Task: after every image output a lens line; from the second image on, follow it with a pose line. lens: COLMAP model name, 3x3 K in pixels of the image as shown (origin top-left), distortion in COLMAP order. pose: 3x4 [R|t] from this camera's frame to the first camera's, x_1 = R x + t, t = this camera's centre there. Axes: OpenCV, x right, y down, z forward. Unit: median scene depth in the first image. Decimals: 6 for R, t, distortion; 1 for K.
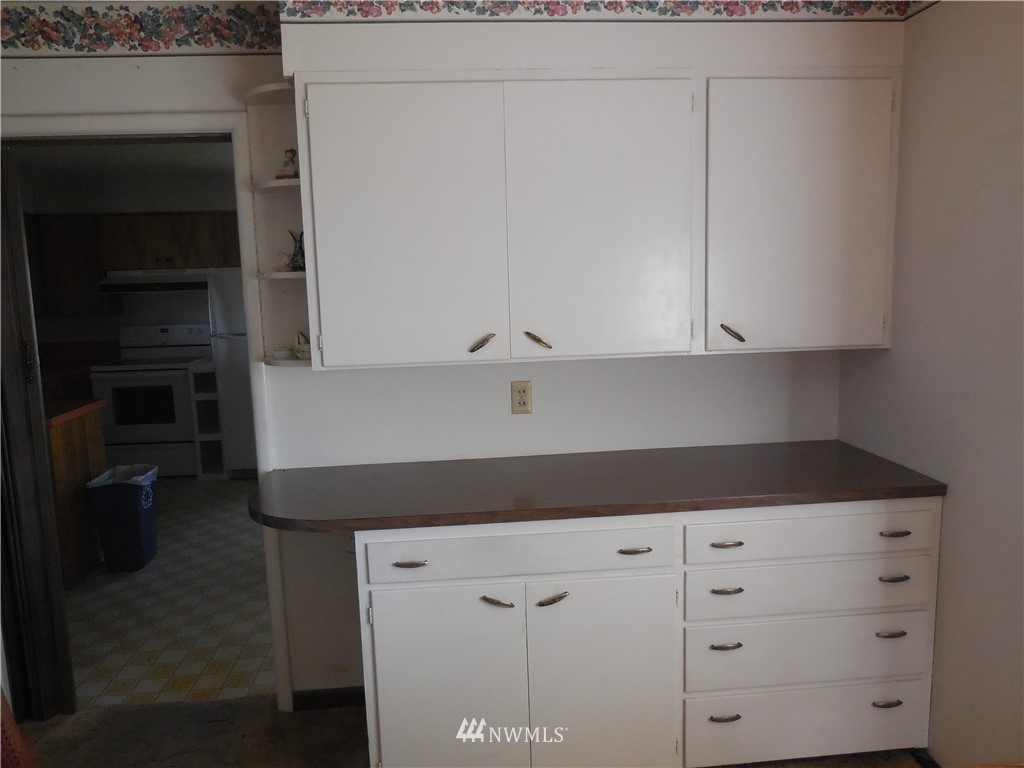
lens RADIAL K [[758.4, 0, 508.6], [0, 758.4, 386.5], [0, 0, 1]] dist [-0.027032, 0.007840]
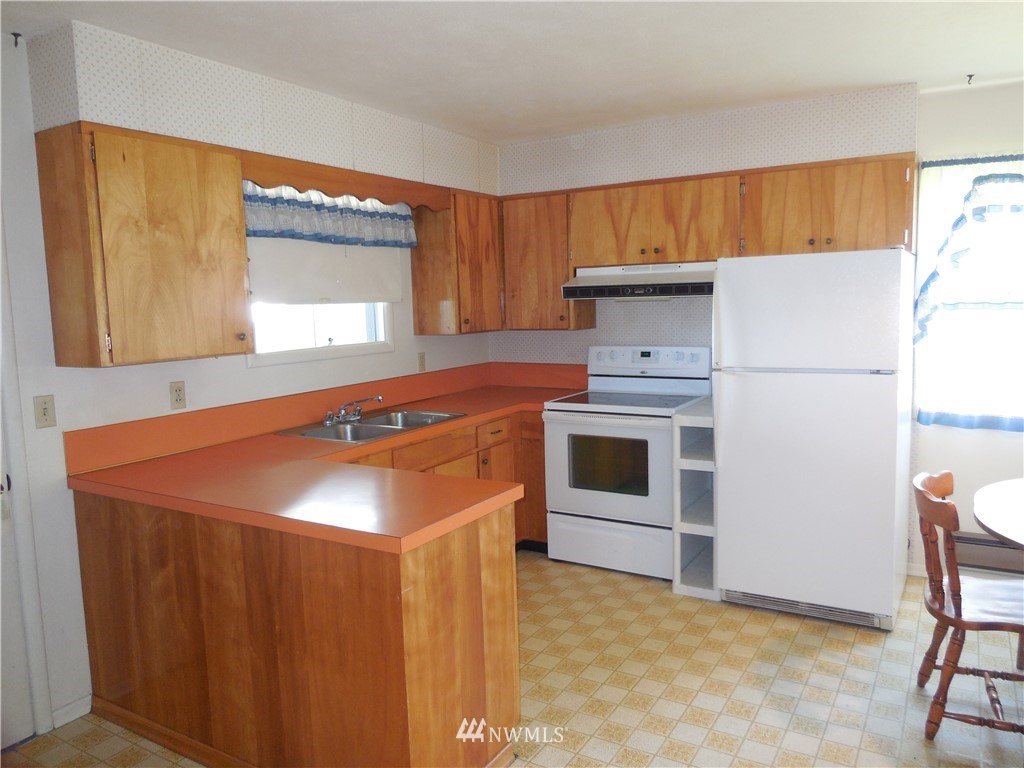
lens RADIAL K [[758.4, 0, 508.6], [0, 758.4, 386.5], [0, 0, 1]] dist [-0.027032, 0.007840]
pose [[0.808488, 0.070023, -0.584332, -0.160457], [-0.077308, 0.996929, 0.012502, -0.046409], [0.583413, 0.035066, 0.811419, 0.388994]]
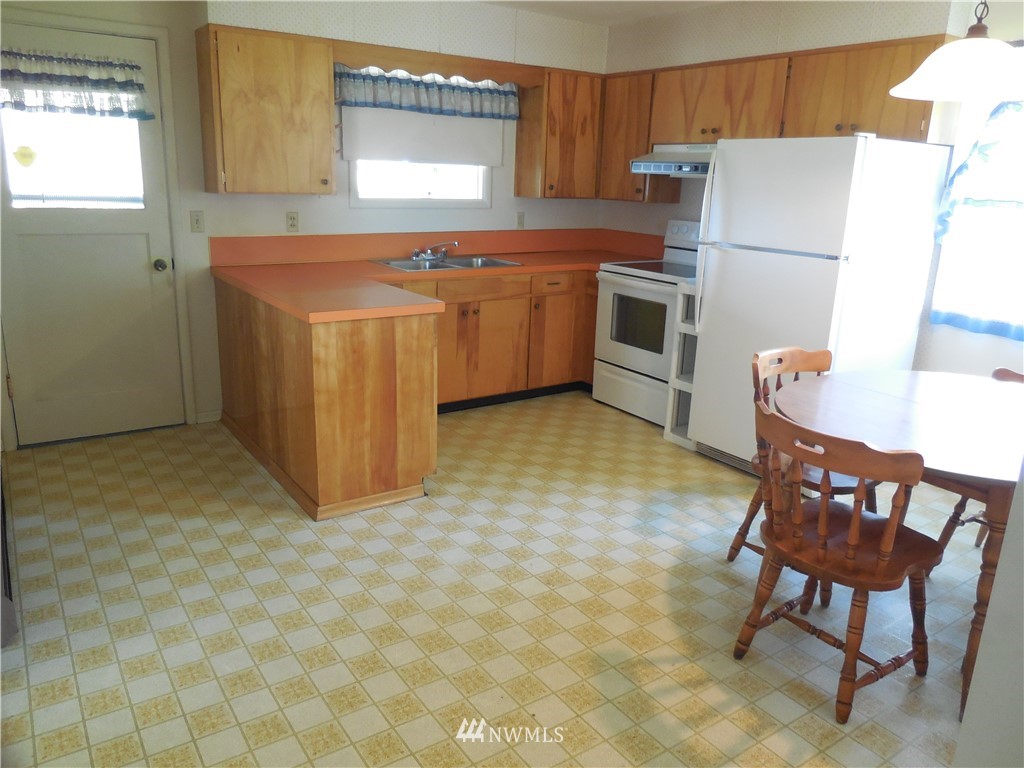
lens RADIAL K [[758.4, 0, 508.6], [0, 758.4, 386.5], [0, 0, 1]] dist [-0.027032, 0.007840]
pose [[0.490378, 0.275560, -0.826798, 0.111817], [-0.170815, 0.960686, 0.218872, -0.059530], [0.854606, 0.033899, 0.518169, 0.482334]]
